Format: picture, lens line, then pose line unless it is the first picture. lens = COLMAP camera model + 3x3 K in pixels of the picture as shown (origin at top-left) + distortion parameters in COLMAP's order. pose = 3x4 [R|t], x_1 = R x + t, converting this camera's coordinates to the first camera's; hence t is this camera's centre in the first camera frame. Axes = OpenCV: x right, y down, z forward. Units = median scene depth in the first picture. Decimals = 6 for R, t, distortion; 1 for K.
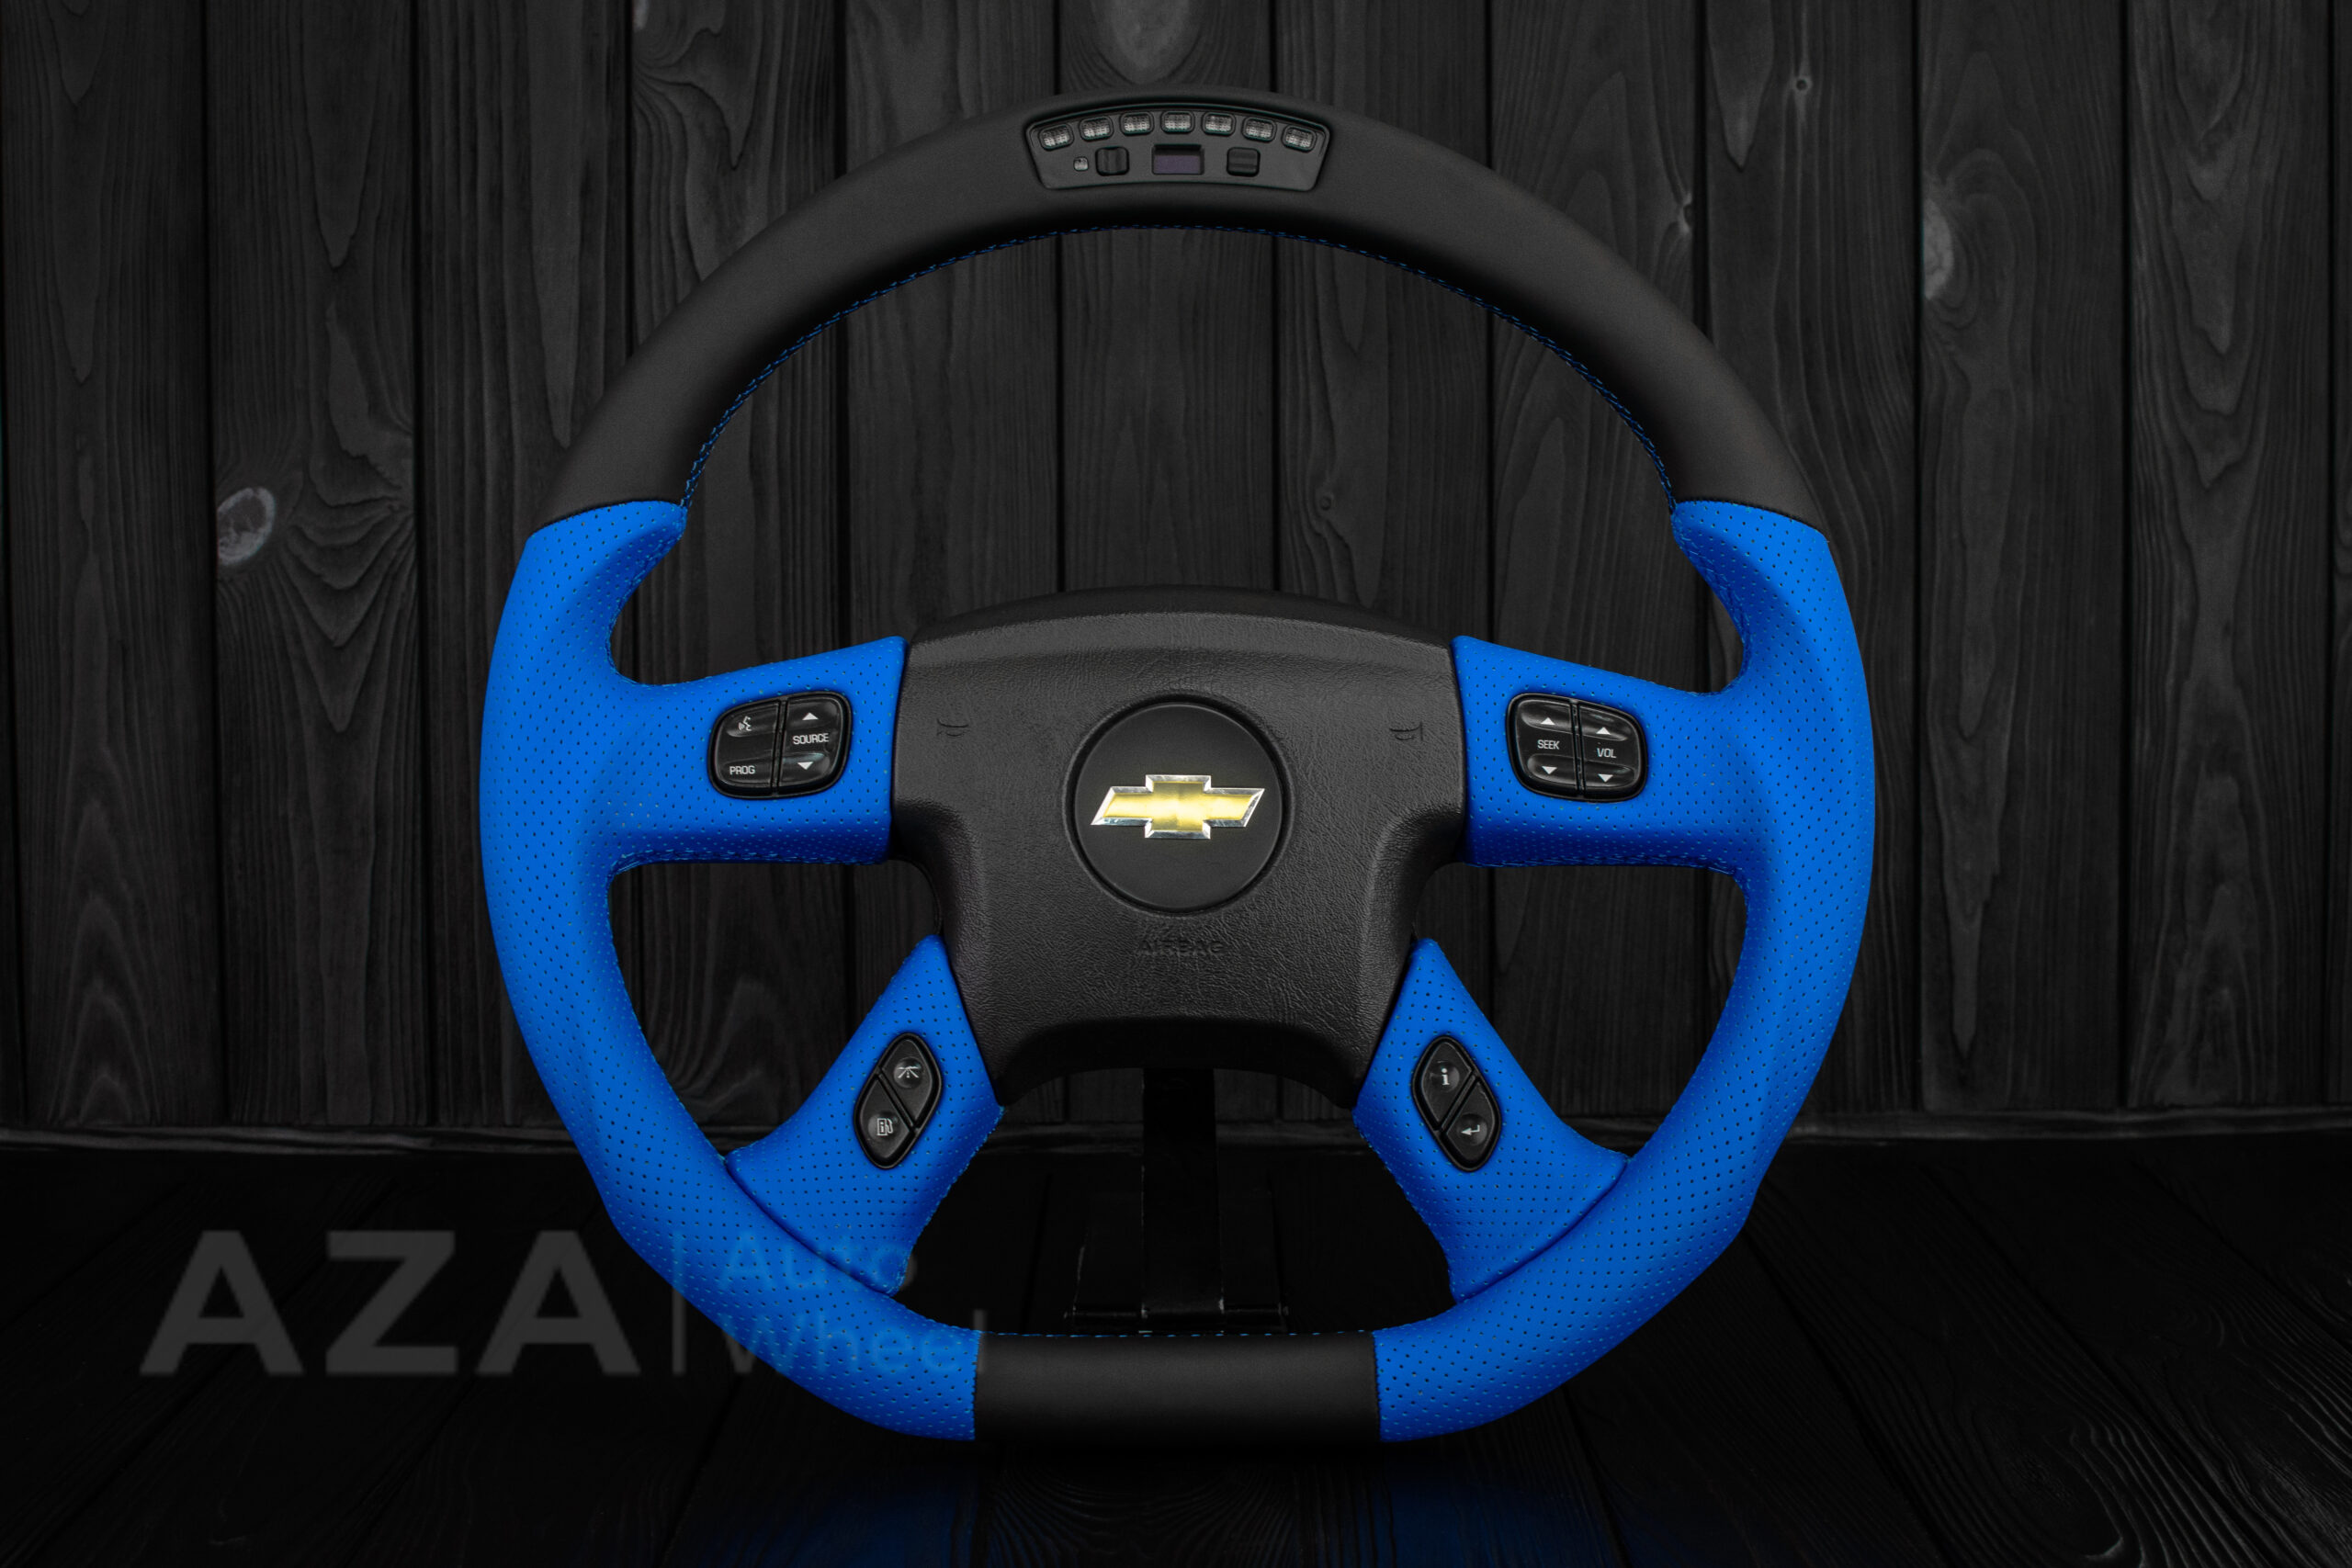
lens RADIAL K [[3463.0, 0, 1176.0], [0, 3463.0, 784.0], [0, 0, 1]] dist [-0.190849, 0.173307]
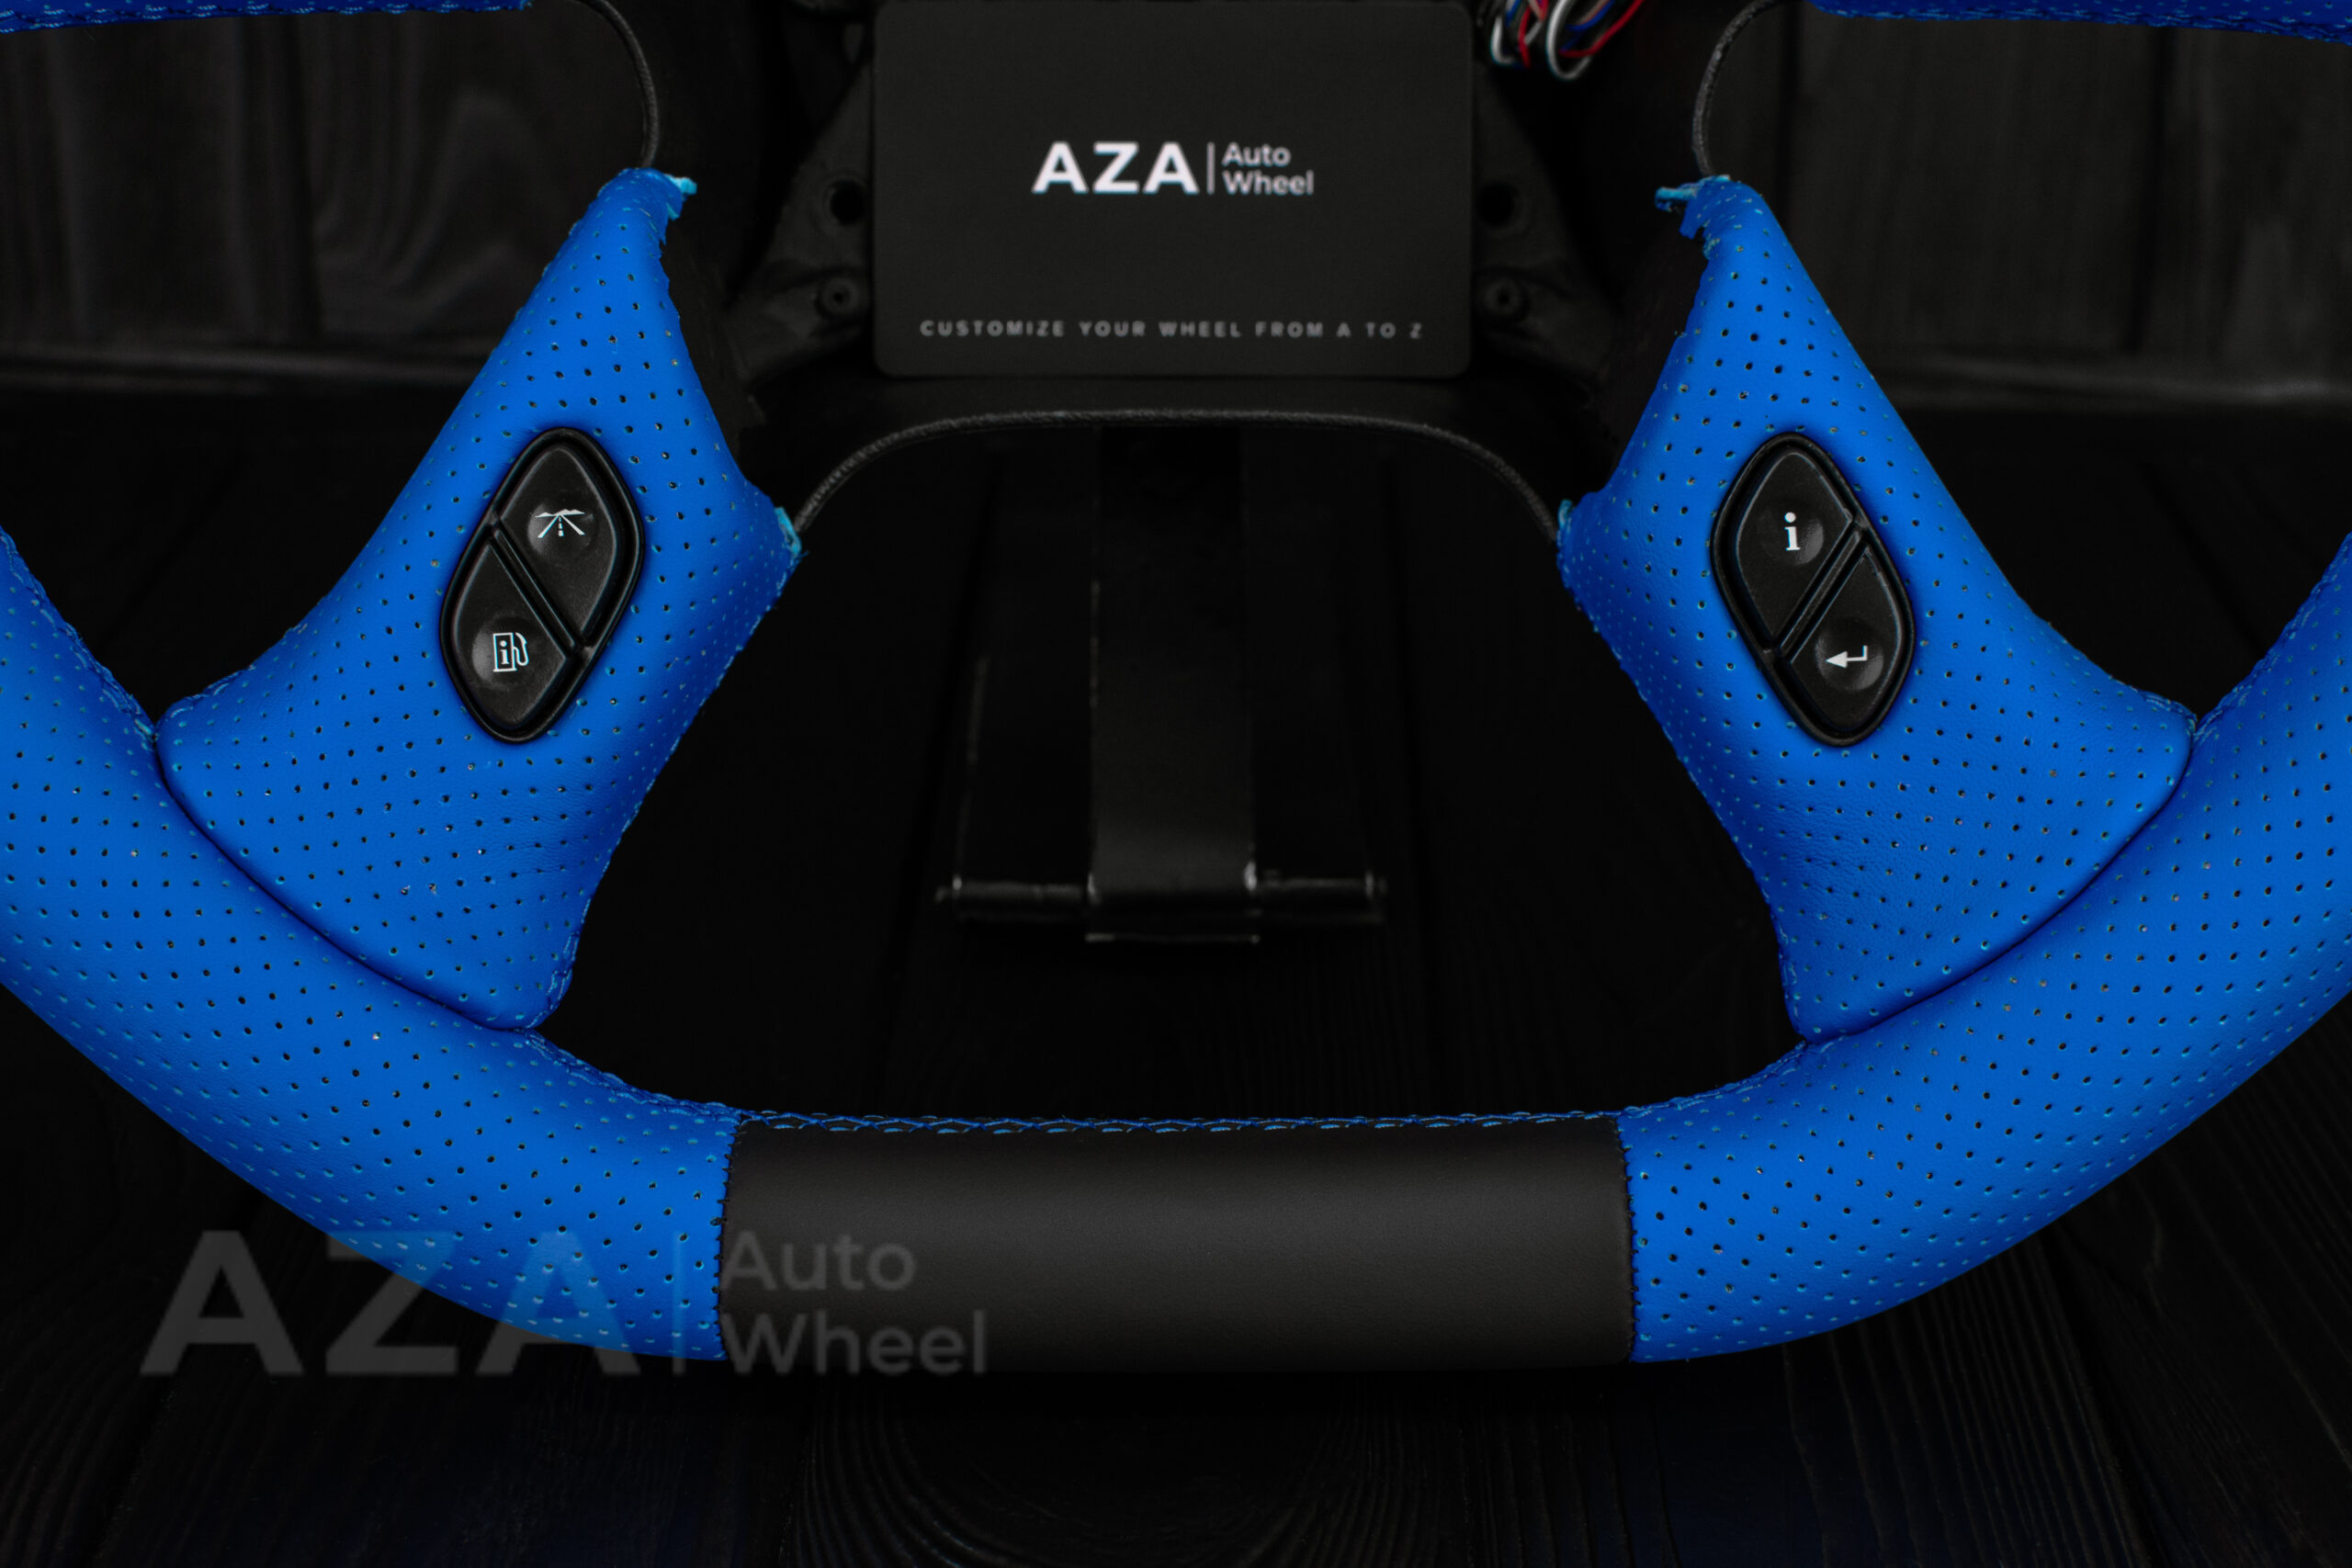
lens RADIAL K [[3693.0, 0, 1176.0], [0, 3693.0, 784.0], [0, 0, 1]] dist [-0.213889, -0.010500]
pose [[0.999878, 0.004533, -0.014969, 0.005371], [0.000161, 0.954056, 0.299629, -0.018083], [0.015640, -0.299595, 0.953938, 0.413317]]
